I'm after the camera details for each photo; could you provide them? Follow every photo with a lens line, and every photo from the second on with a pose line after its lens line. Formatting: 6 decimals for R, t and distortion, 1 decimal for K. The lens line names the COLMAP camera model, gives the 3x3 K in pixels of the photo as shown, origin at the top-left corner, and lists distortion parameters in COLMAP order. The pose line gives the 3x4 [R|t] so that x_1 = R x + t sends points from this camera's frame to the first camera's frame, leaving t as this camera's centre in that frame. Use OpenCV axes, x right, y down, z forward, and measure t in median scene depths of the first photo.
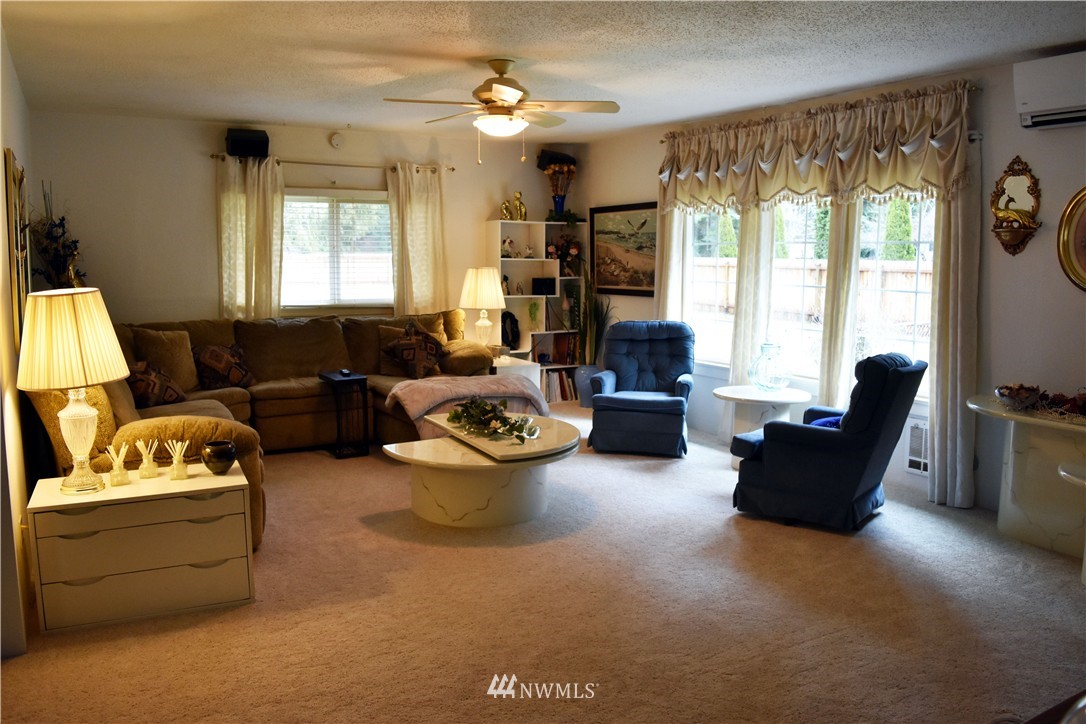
lens RADIAL K [[845.3, 0, 539.1], [0, 845.3, 359.1], [0, 0, 1]] dist [-0.072985, -0.004146]
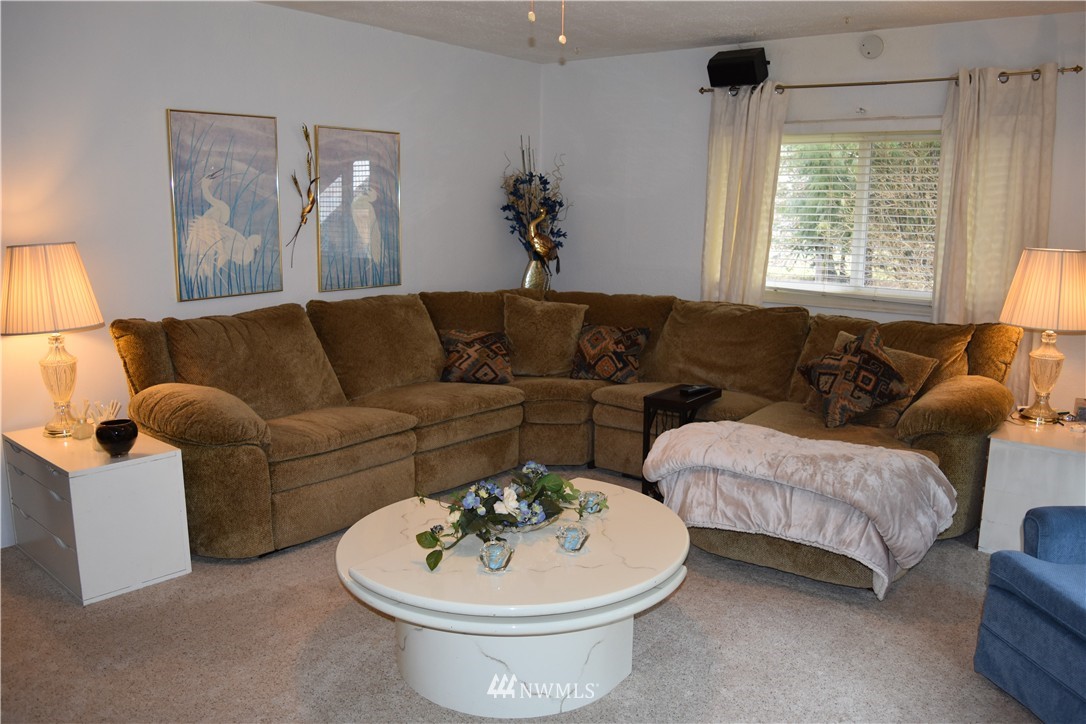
lens RADIAL K [[845.3, 0, 543.9], [0, 845.3, 359.1], [0, 0, 1]] dist [-0.072985, -0.004146]
pose [[0.395847, 0.157323, -0.904740, 0.258915], [-0.125190, 0.985263, 0.116551, -0.056261], [0.909743, 0.067128, 0.409709, 0.469101]]
